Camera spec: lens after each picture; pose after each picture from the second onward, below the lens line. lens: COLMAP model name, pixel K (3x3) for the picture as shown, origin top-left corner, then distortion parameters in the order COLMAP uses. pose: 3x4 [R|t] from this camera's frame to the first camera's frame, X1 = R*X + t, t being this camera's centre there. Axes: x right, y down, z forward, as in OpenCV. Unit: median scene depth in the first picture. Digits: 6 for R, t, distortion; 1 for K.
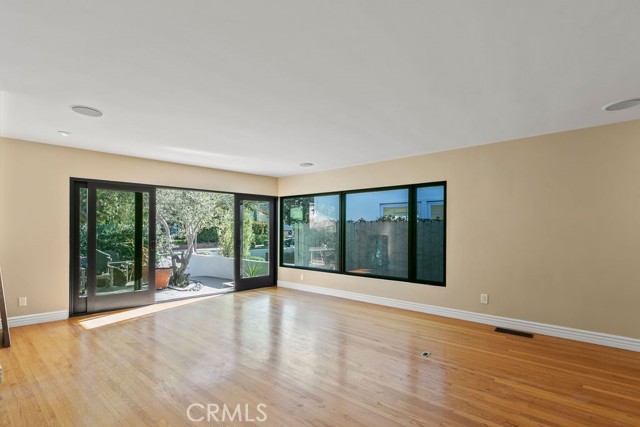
lens RADIAL K [[299.6, 0, 319.1], [0, 299.6, 227.5], [0, 0, 1]] dist [0.002424, 0.000314]
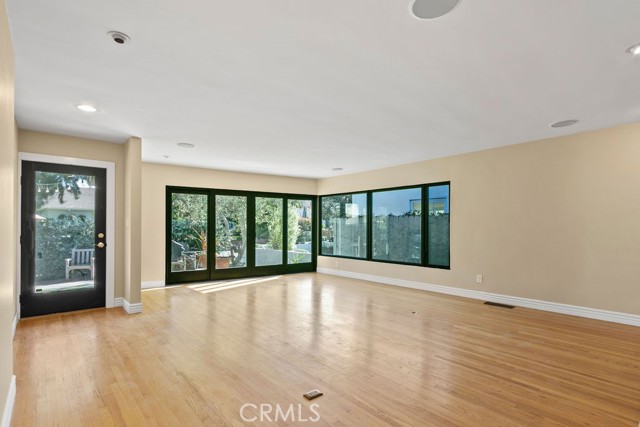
lens RADIAL K [[317.0, 0, 321.5], [0, 317.0, 221.8], [0, 0, 1]] dist [0.000127, 0.000102]
pose [[0.986500, -0.004706, -0.163692, 0.086108], [0.002911, 0.999933, -0.011200, 0.014075], [0.163733, 0.010572, 0.986448, -0.226195]]
